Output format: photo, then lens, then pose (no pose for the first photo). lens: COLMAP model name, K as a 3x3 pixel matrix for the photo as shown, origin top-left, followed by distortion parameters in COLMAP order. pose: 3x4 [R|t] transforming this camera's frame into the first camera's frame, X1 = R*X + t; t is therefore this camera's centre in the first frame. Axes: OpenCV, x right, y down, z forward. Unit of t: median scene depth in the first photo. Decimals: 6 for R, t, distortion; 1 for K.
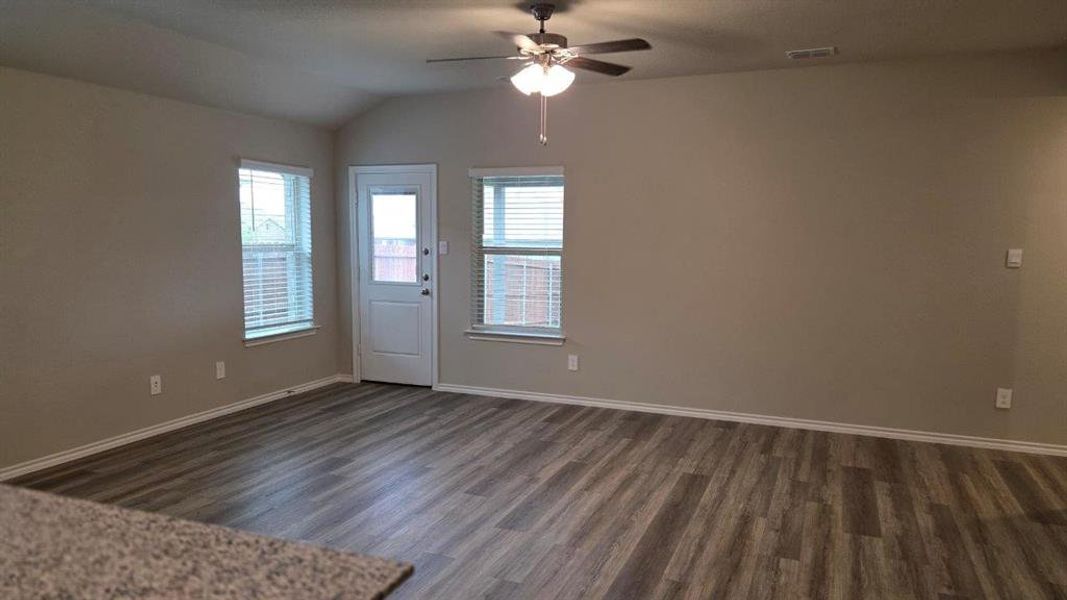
lens RADIAL K [[751.3, 0, 524.0], [0, 751.3, 314.0], [0, 0, 1]] dist [0.058941, -0.037899]
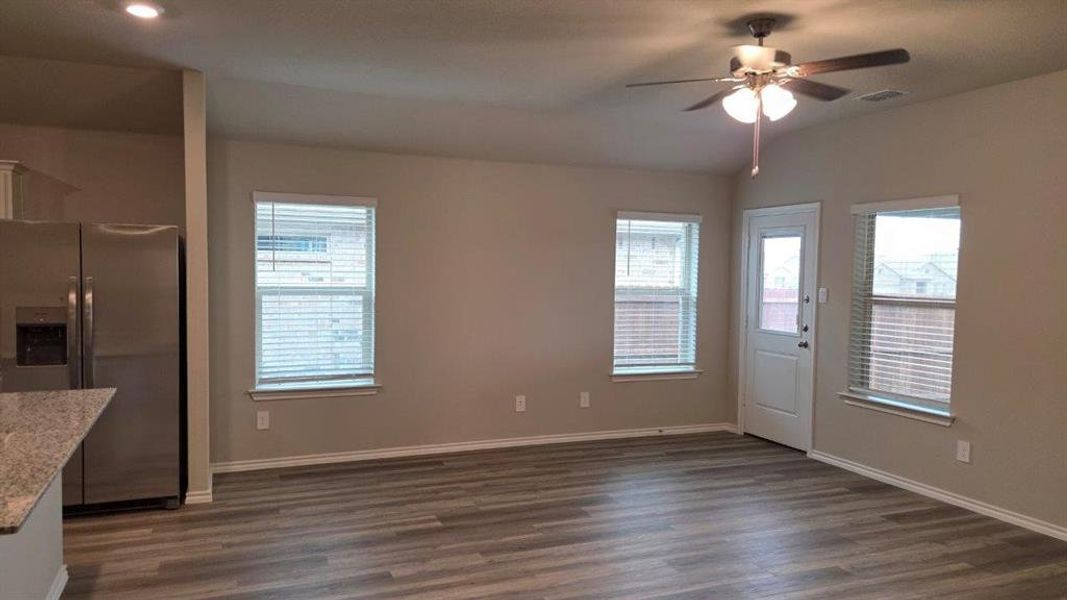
lens RADIAL K [[751.3, 0, 520.1], [0, 751.3, 311.8], [0, 0, 1]] dist [0.058941, -0.037899]
pose [[0.698162, 0.042037, -0.714704, 0.301556], [-0.084678, 0.996116, -0.024129, -0.019081], [0.710914, 0.077366, 0.699010, 0.137857]]
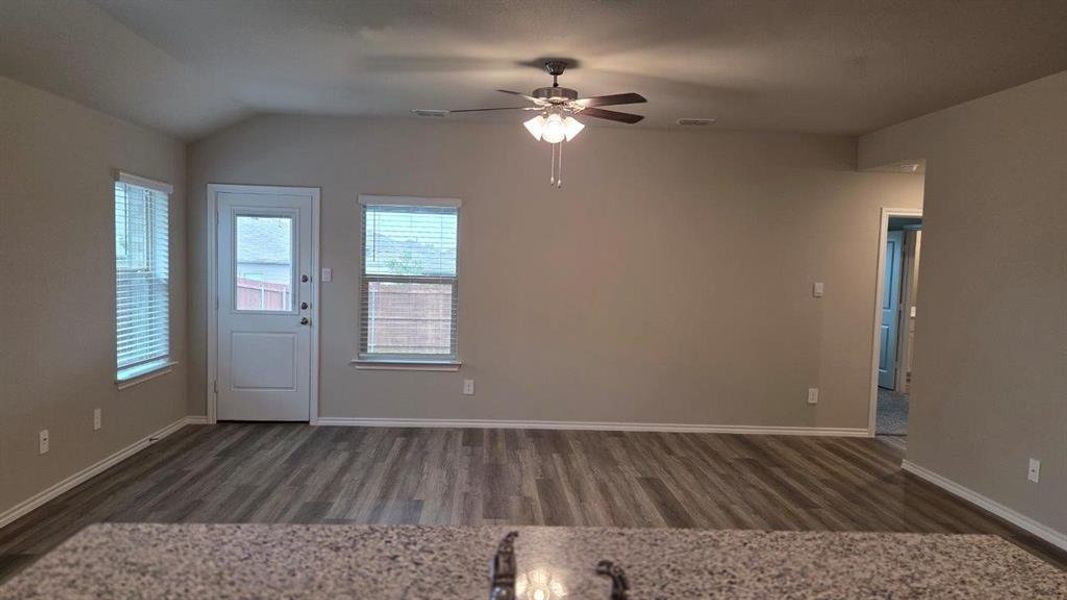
lens RADIAL K [[751.3, 0, 526.2], [0, 751.3, 309.9], [0, 0, 1]] dist [0.058941, -0.037899]
pose [[0.902964, -0.010670, 0.429583, -0.312760], [0.025259, 0.999281, -0.028273, -0.010605], [-0.428973, 0.036380, 0.902585, 0.025537]]
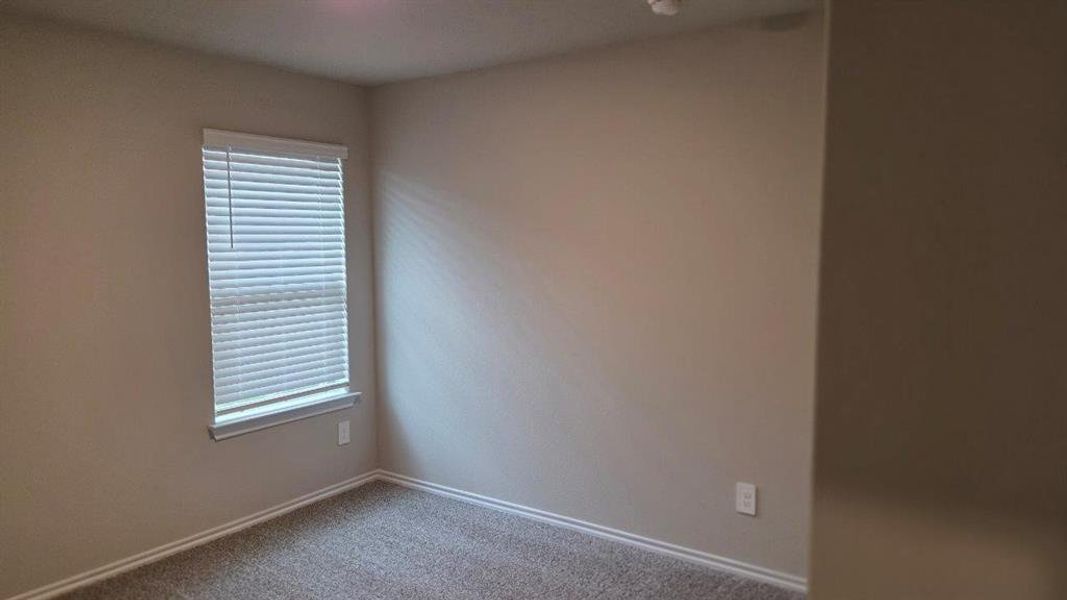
lens RADIAL K [[751.3, 0, 537.4], [0, 751.3, 306.3], [0, 0, 1]] dist [0.058941, -0.037899]
pose [[0.979963, -0.003324, -0.199154, 0.003034], [0.000353, 0.999888, -0.014955, -0.052778], [0.199181, 0.014585, 0.979854, 0.447983]]
